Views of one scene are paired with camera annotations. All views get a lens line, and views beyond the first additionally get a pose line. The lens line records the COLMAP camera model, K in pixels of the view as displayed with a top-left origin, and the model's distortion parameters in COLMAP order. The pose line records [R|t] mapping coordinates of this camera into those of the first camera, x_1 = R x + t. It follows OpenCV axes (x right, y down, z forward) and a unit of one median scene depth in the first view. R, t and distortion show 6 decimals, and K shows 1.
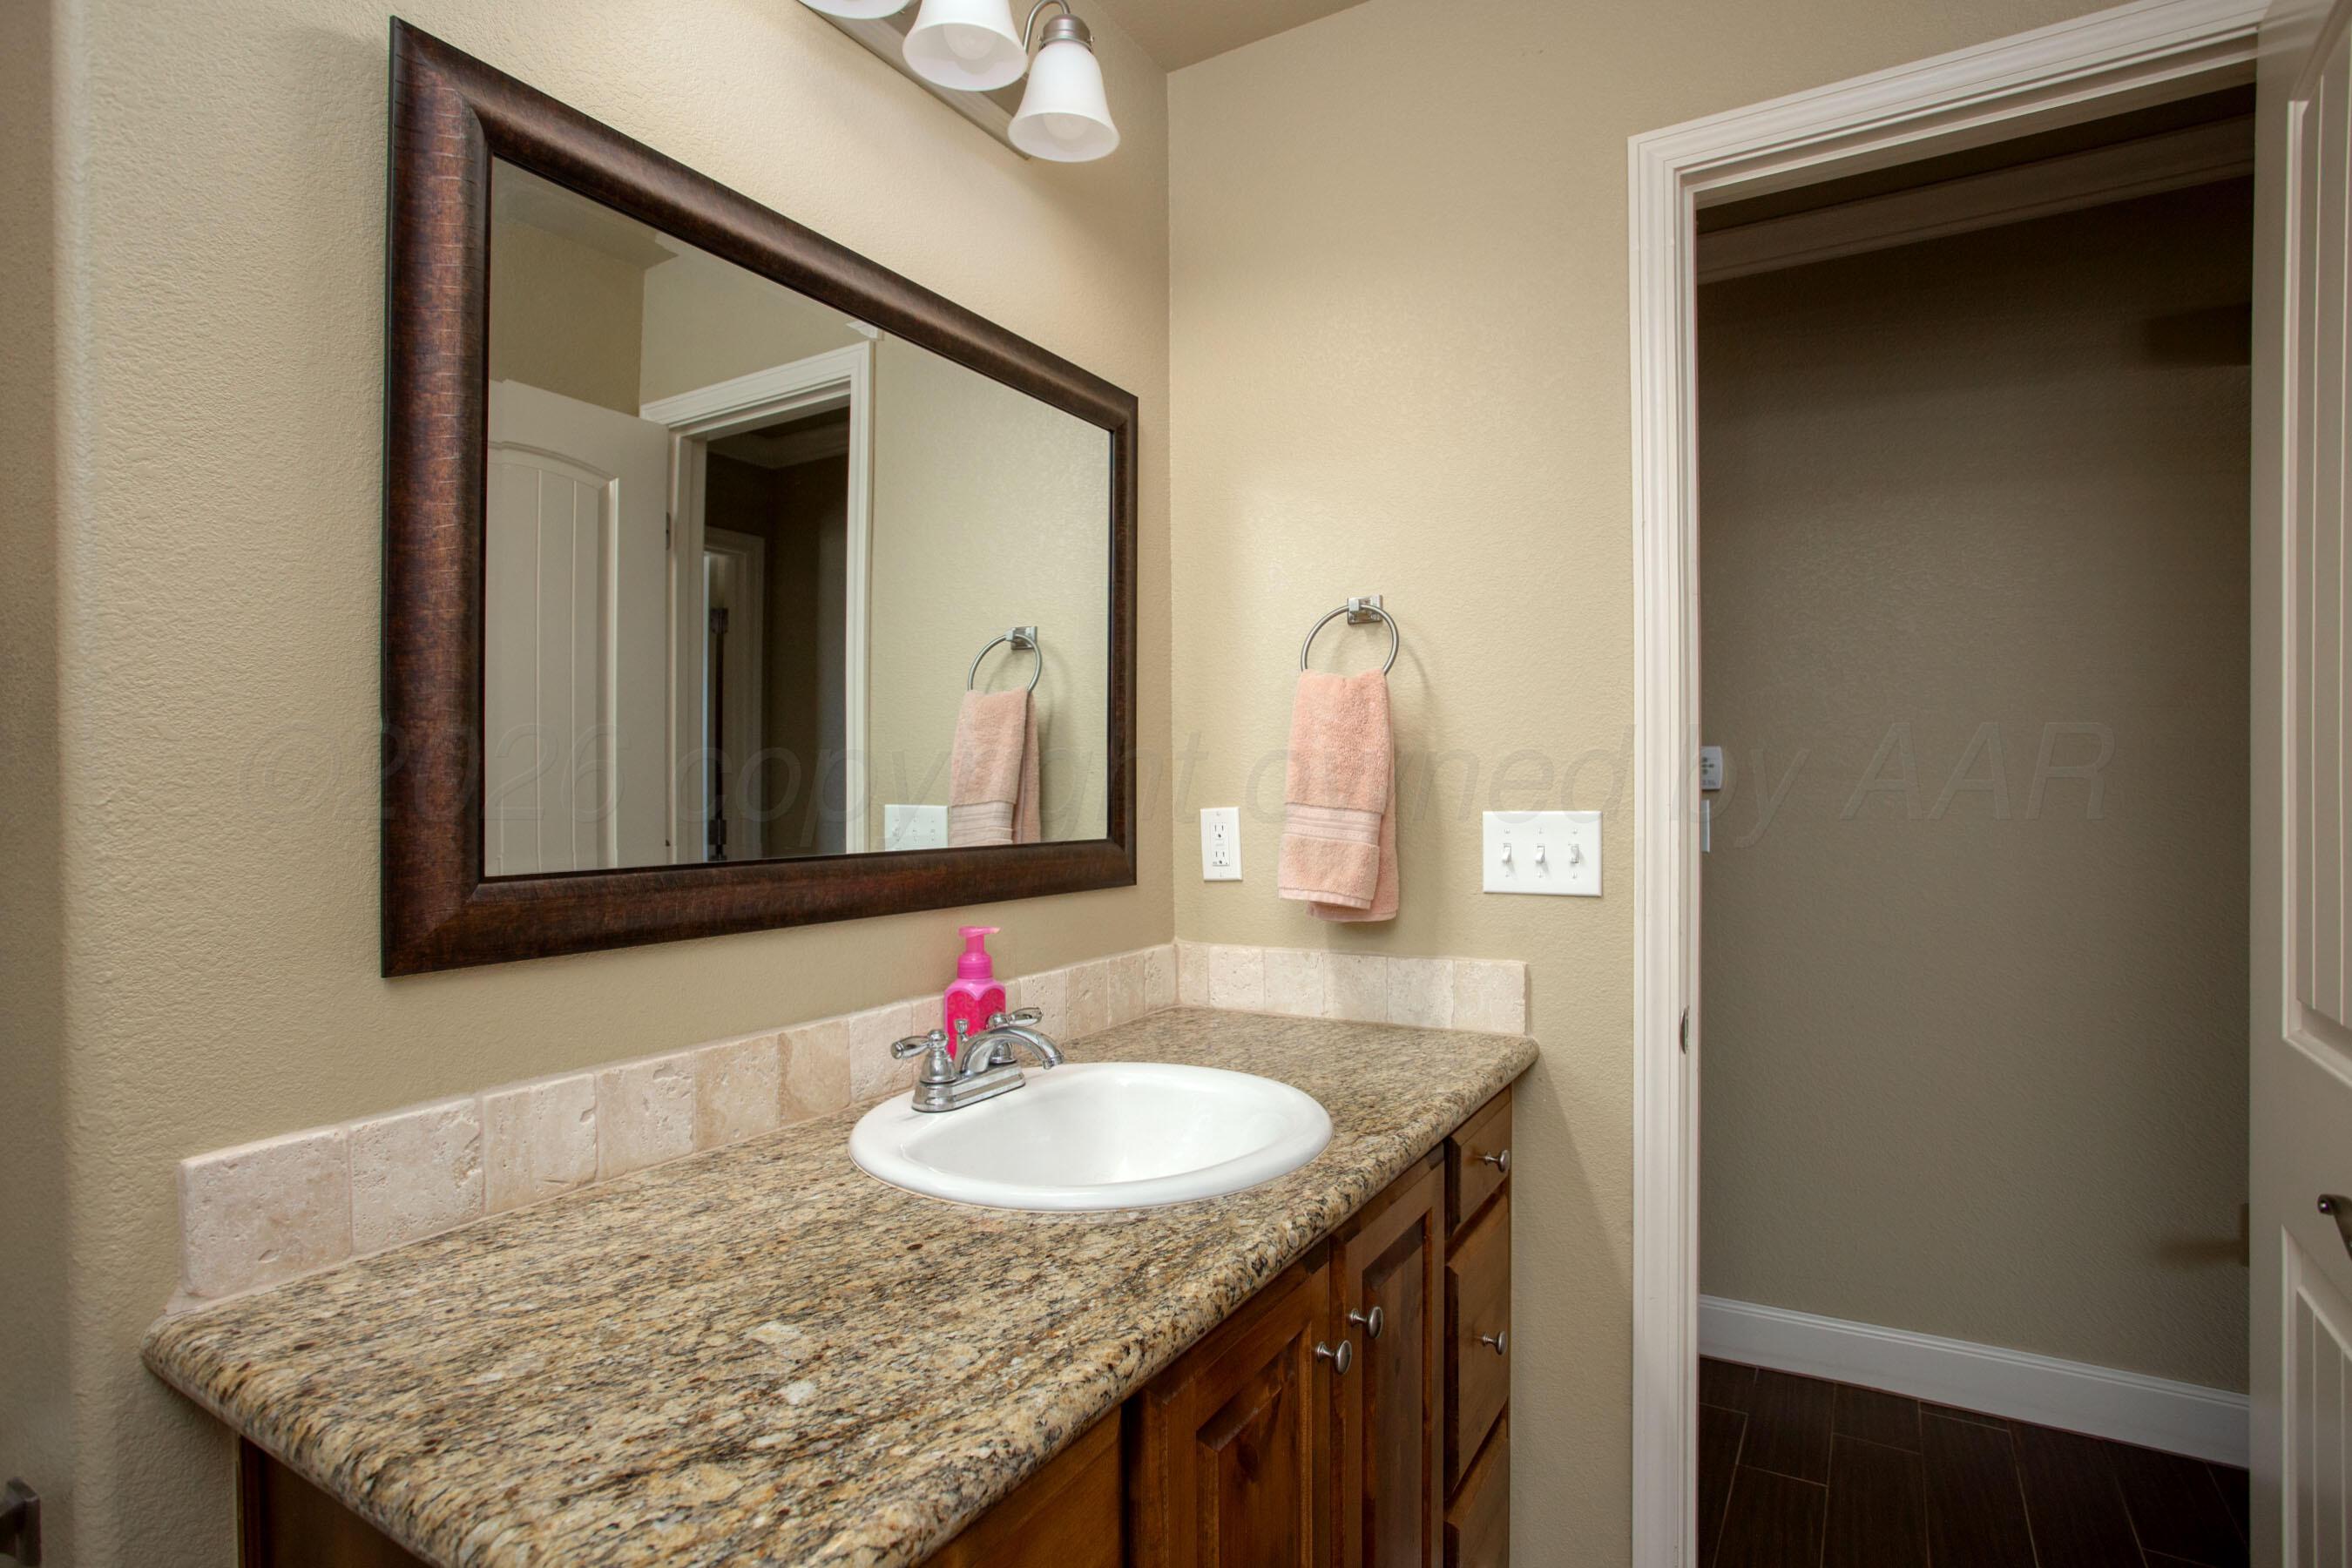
lens RADIAL K [[1176.1, 0, 1174.0], [0, 1176.1, 775.3], [0, 0, 1]] dist [-0.072490, 0.038548]
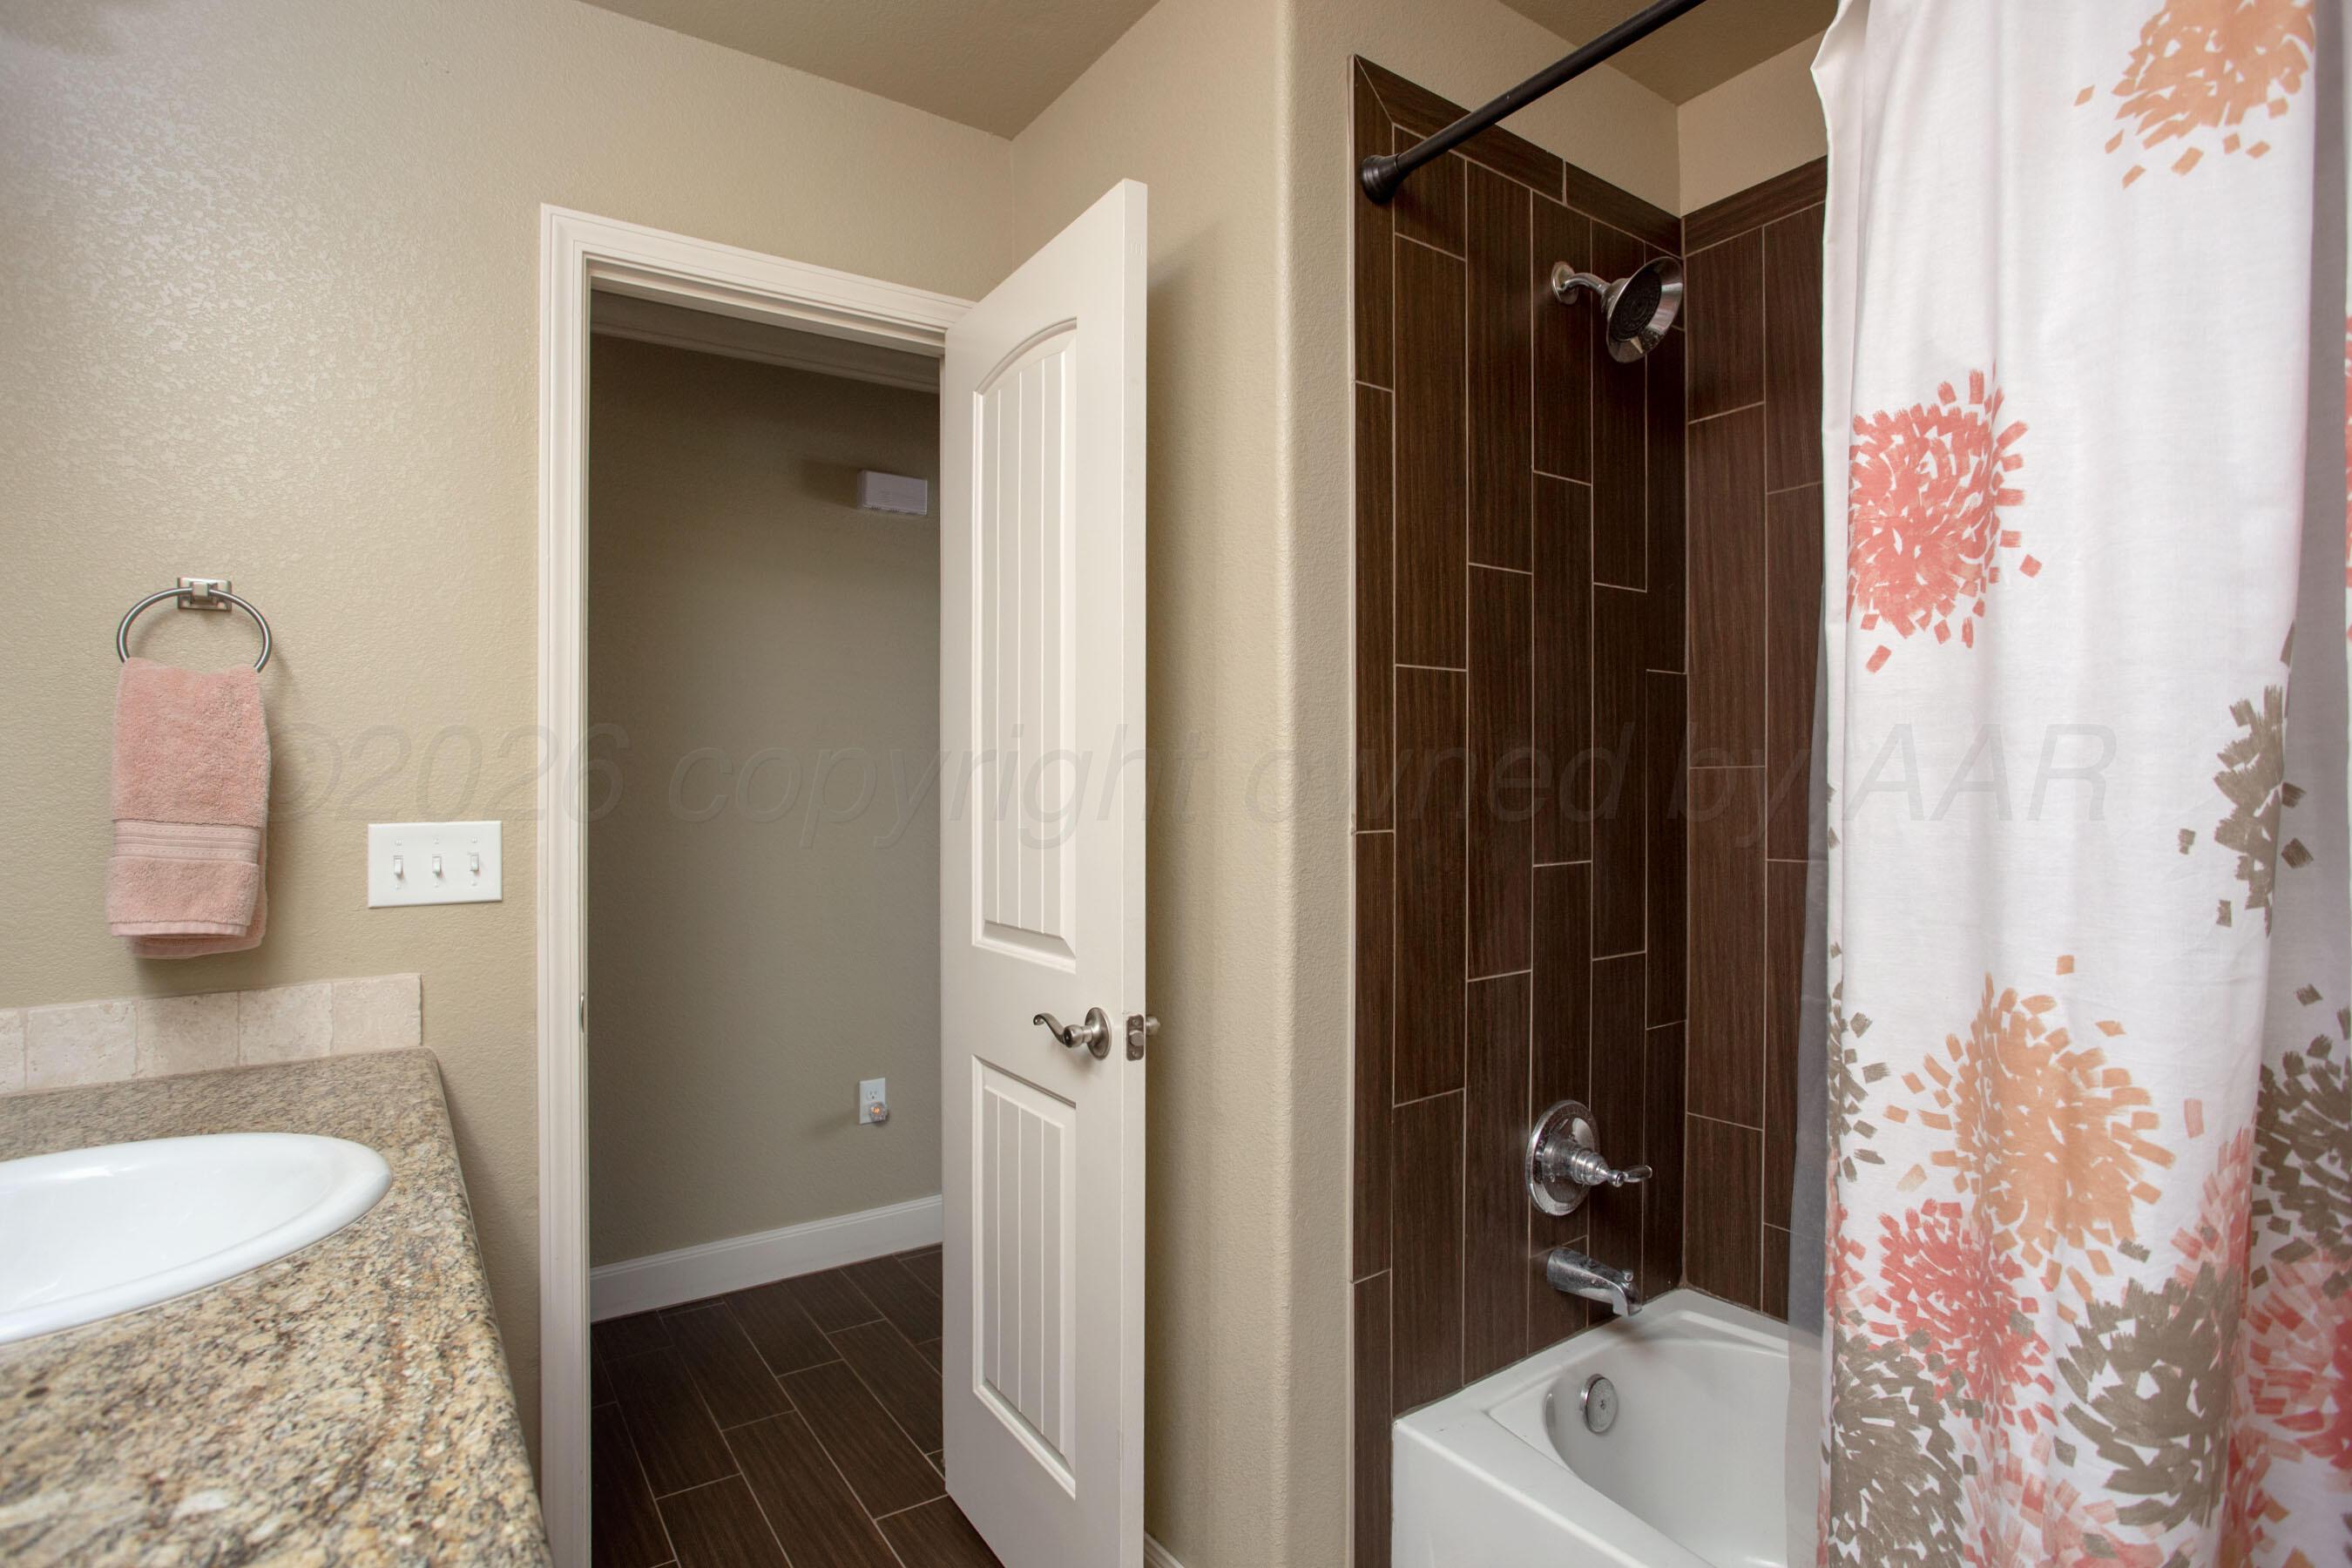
lens RADIAL K [[1176.1, 0, 1174.0], [0, 1176.1, 775.3], [0, 0, 1]] dist [-0.072490, 0.038548]
pose [[0.419863, 0.014042, 0.907479, -0.555786], [-0.001571, 0.999890, -0.014745, 0.006272], [-0.907586, 0.004765, 0.419839, -0.005465]]
